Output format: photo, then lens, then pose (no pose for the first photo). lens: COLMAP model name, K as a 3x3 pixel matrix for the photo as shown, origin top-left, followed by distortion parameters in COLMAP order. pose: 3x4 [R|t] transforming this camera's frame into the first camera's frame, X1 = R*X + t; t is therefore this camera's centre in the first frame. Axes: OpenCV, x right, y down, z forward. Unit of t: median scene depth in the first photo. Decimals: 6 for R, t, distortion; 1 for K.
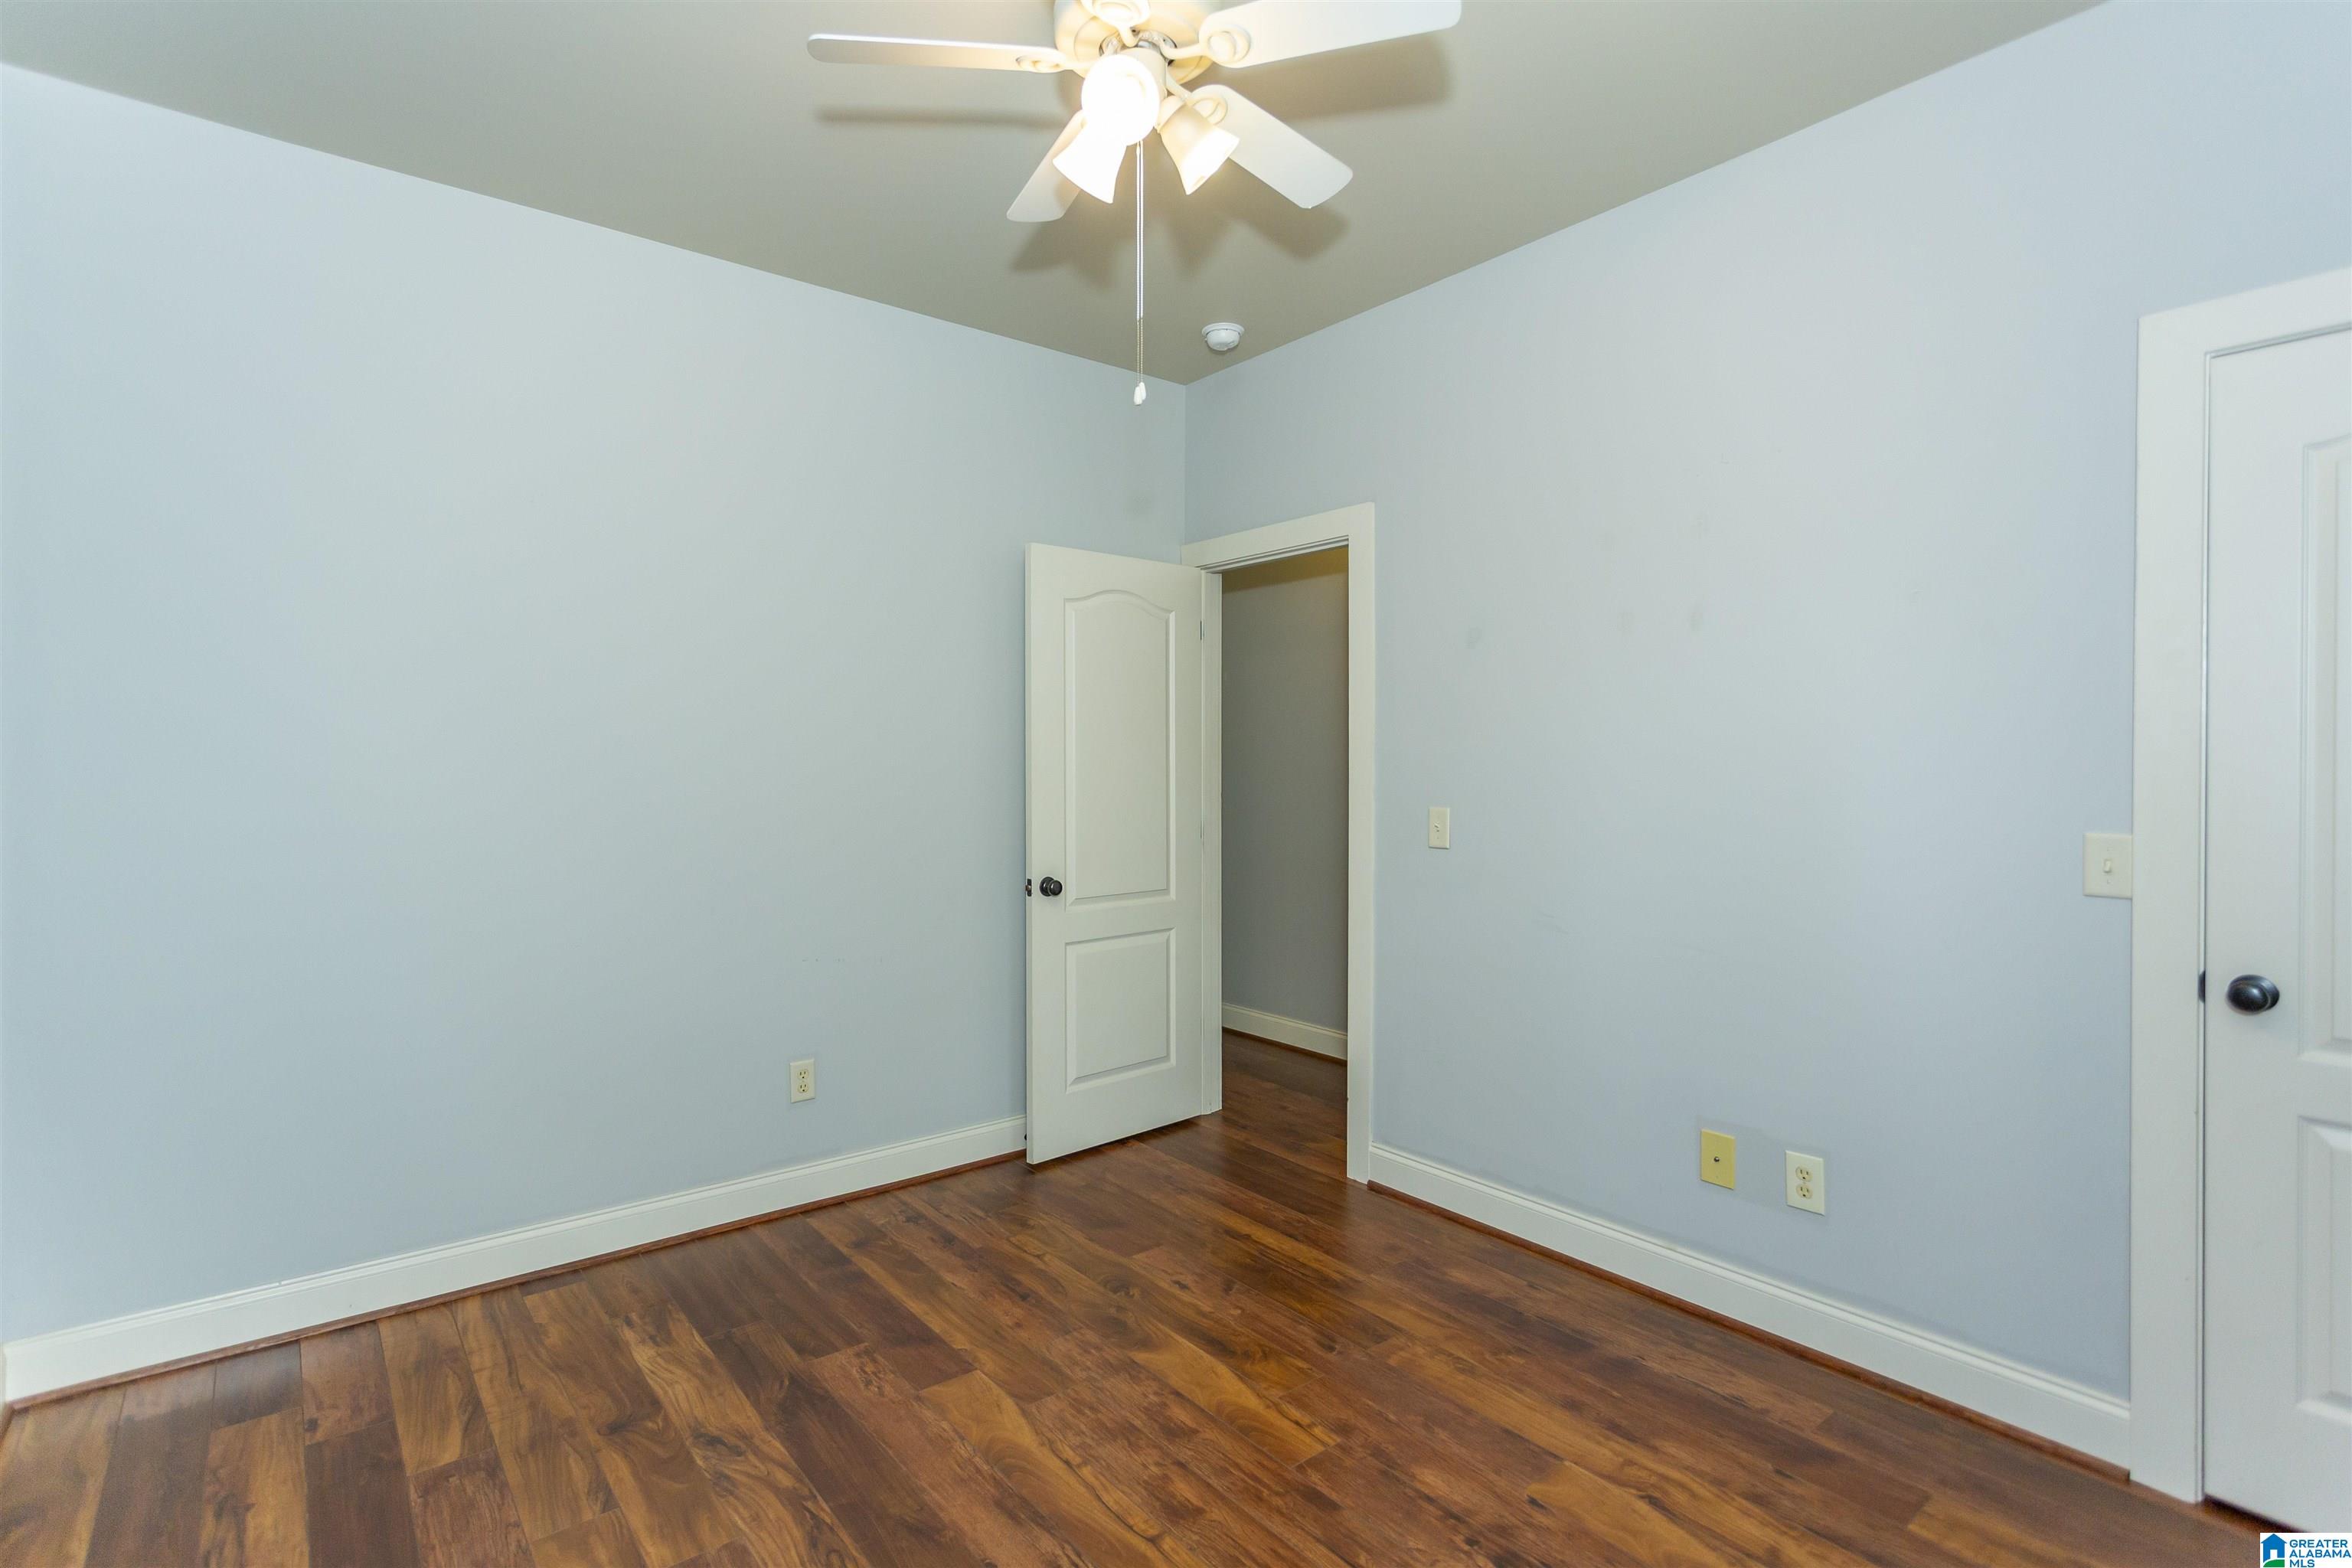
lens RADIAL K [[1127.5, 0, 1163.9], [0, 1127.5, 778.0], [0, 0, 1]] dist [0.003684, 0.001491]
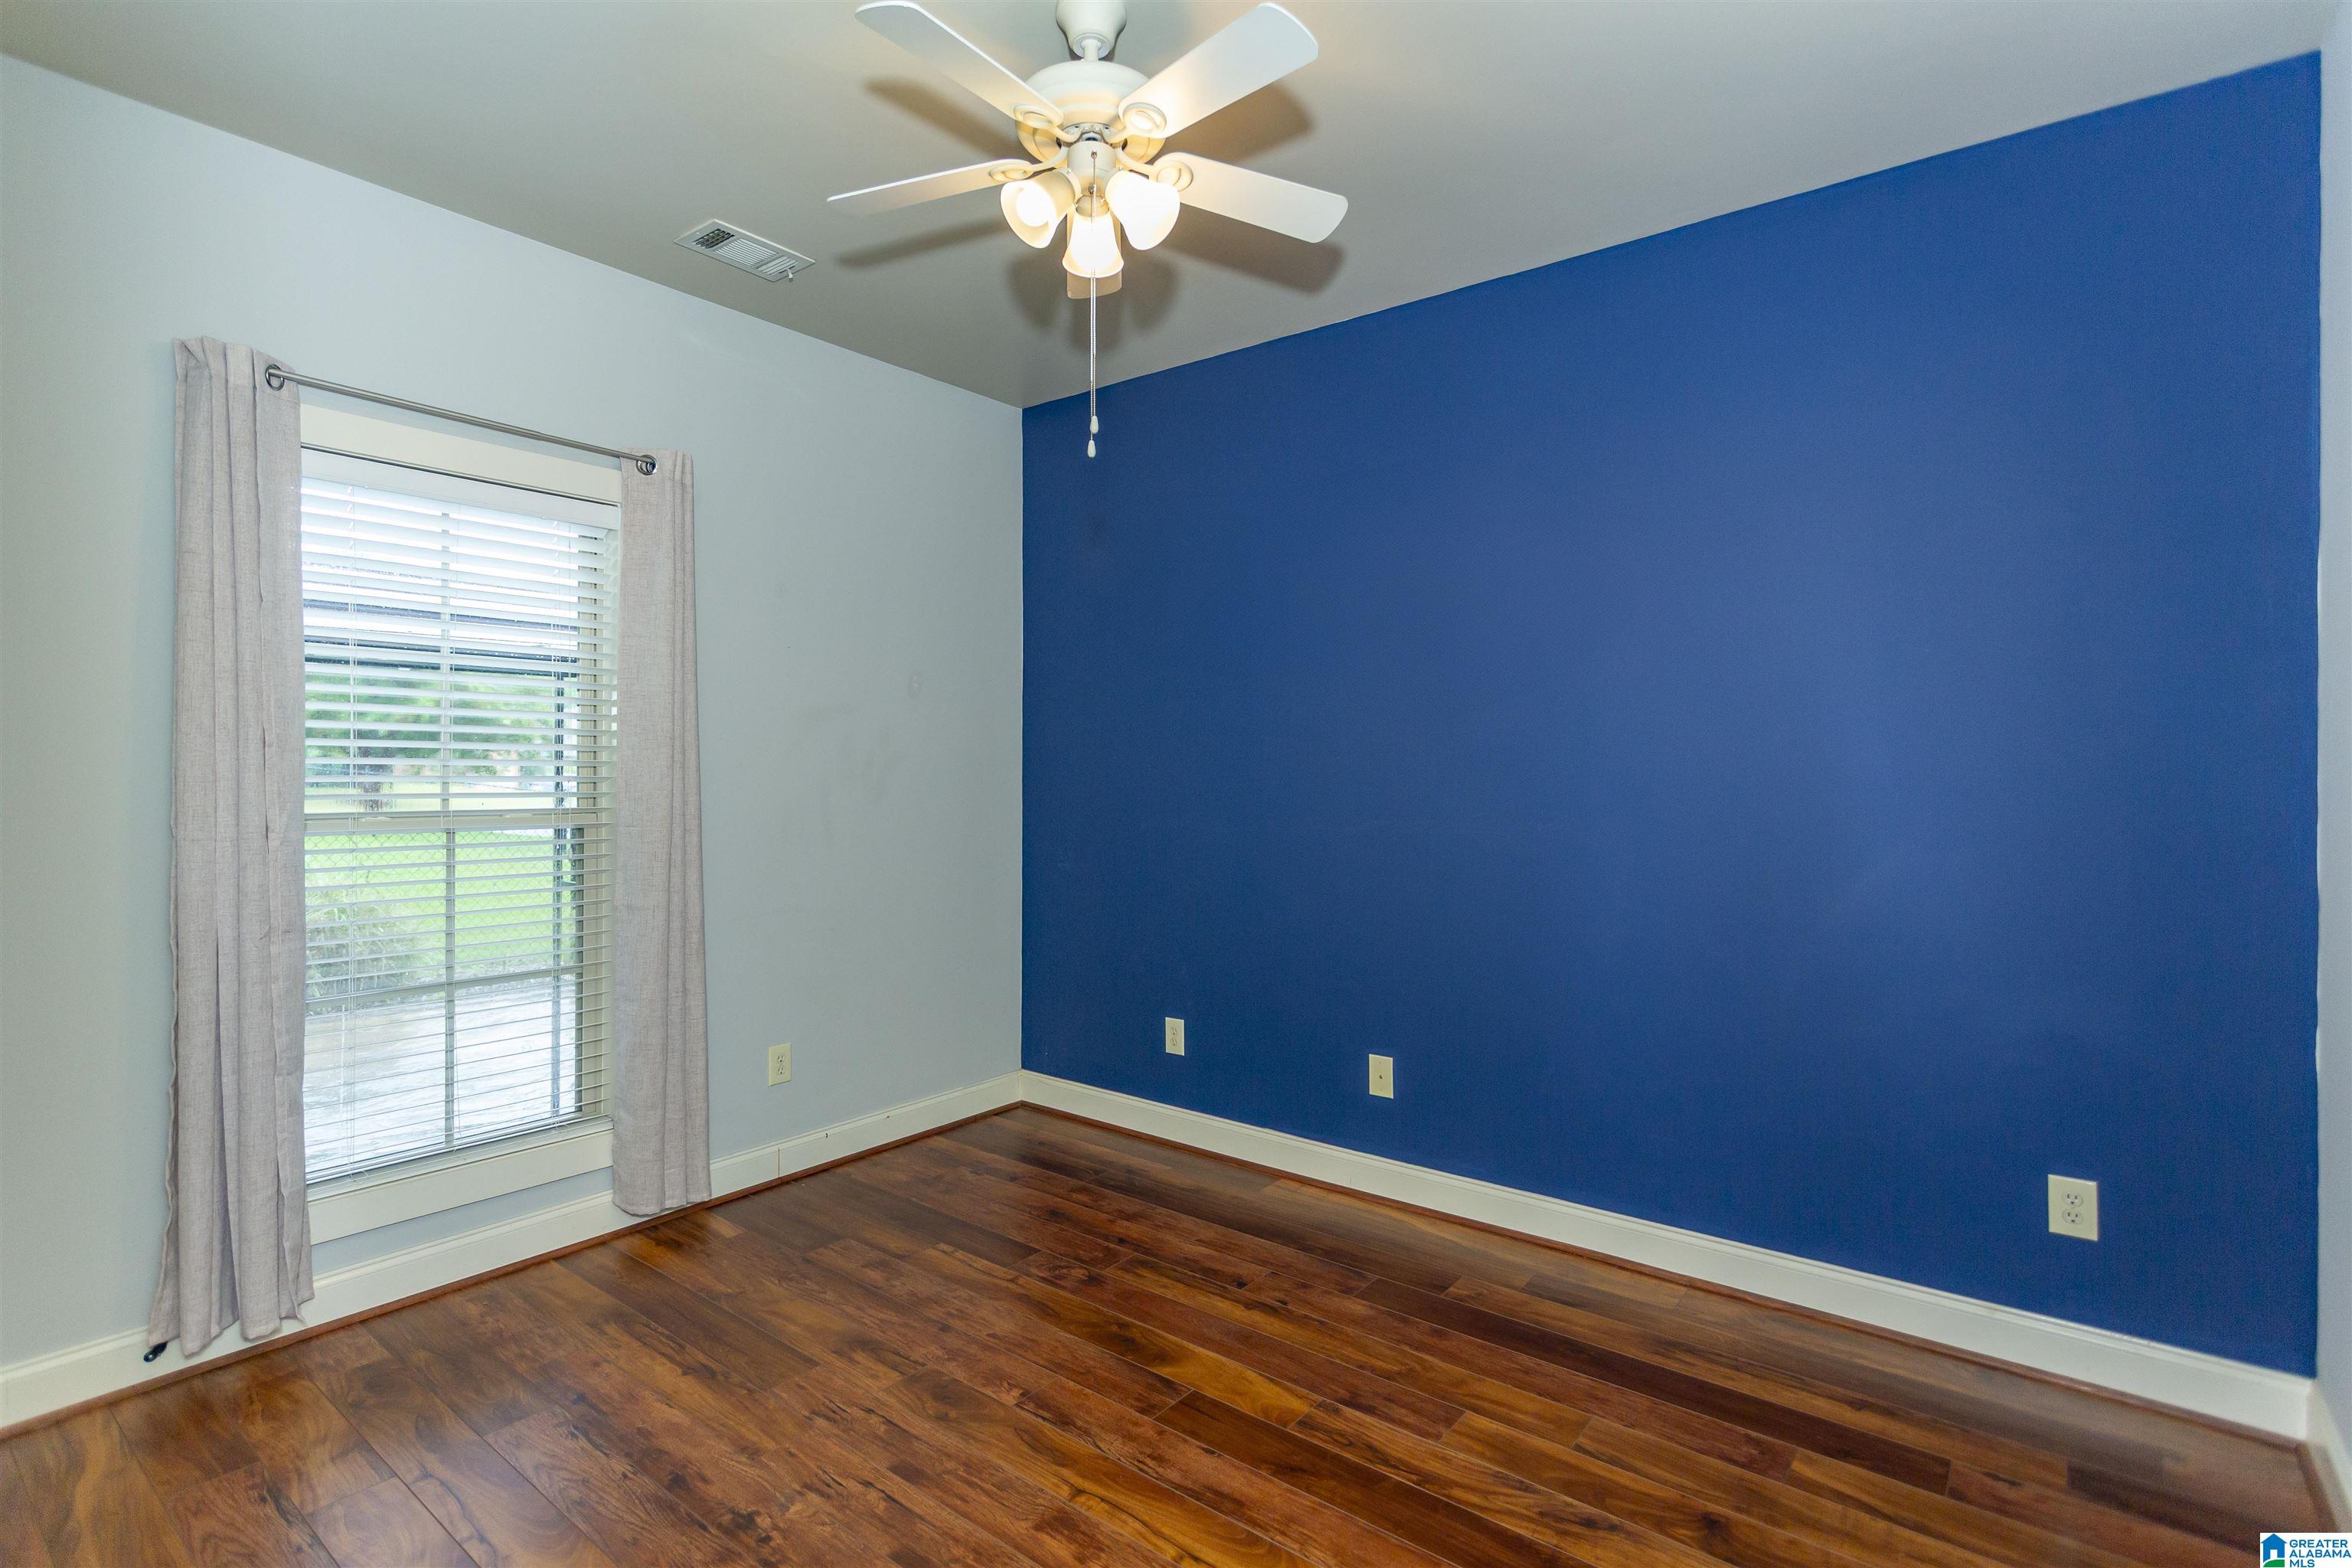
lens RADIAL K [[1127.5, 0, 1163.9], [0, 1127.5, 778.0], [0, 0, 1]] dist [0.003684, 0.001491]
pose [[-0.973997, -0.002486, -0.226549, 0.147849], [-0.005298, 0.999916, 0.011805, -0.014982], [0.226500, 0.012698, -0.973928, 1.942261]]
